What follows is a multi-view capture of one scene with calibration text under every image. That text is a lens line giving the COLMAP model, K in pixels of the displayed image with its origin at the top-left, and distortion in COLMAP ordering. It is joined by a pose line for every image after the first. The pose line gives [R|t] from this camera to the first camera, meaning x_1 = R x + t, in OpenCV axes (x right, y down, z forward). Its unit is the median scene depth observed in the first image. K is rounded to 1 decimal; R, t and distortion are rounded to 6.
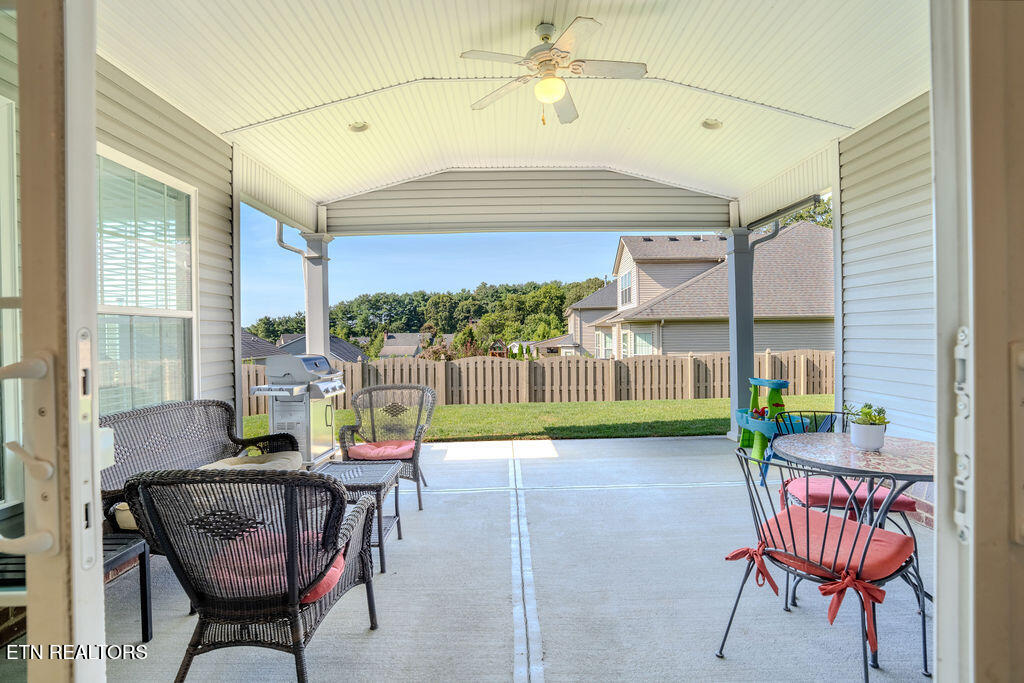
lens RADIAL K [[474.1, 0, 512.2], [0, 474.1, 341.3], [0, 0, 1]] dist [-0.060901, 0.017997]
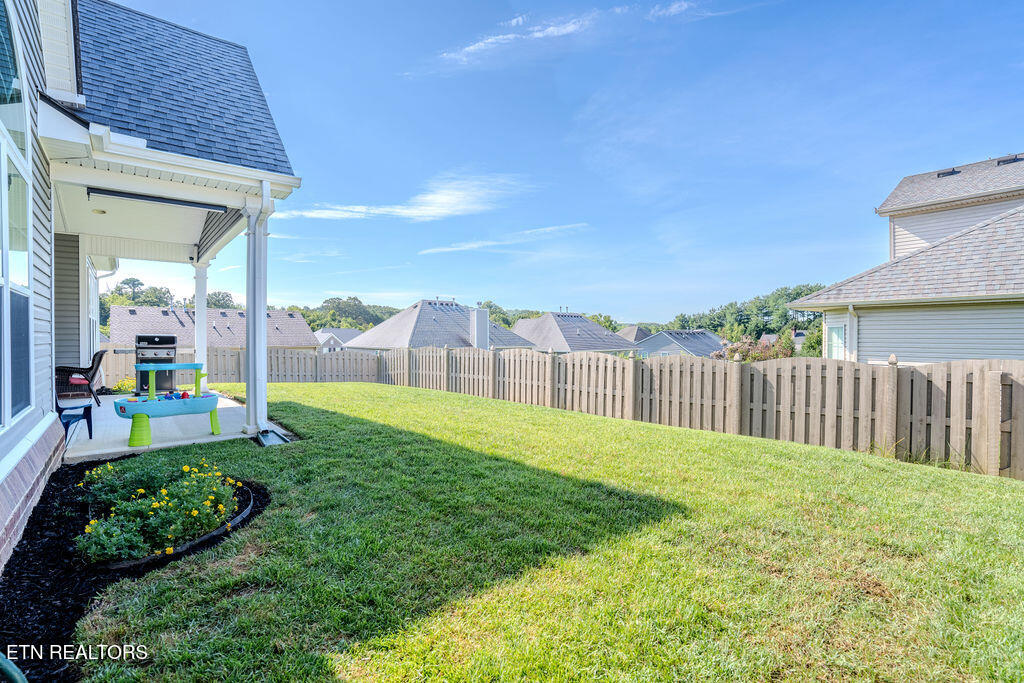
lens RADIAL K [[474.1, 0, 506.9], [0, 474.1, 341.8], [0, 0, 1]] dist [-0.060901, 0.017997]
pose [[0.637477, 0.023820, -0.770101, 0.425705], [-0.018615, 0.999706, 0.015512, 0.001351], [0.770244, 0.004447, 0.637733, 0.215681]]
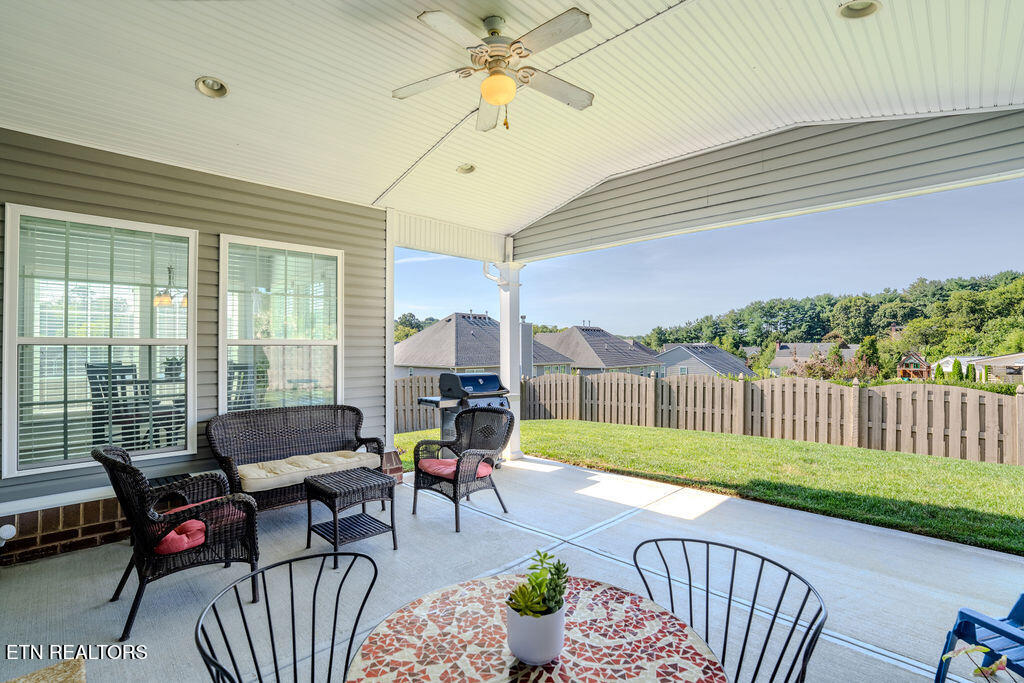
lens RADIAL K [[474.1, 0, 510.2], [0, 474.1, 342.3], [0, 0, 1]] dist [-0.060901, 0.017997]
pose [[0.702502, 0.004512, -0.711667, 0.102408], [-0.016920, 0.999803, -0.010364, -0.007946], [0.711480, 0.019322, 0.702440, 0.058128]]
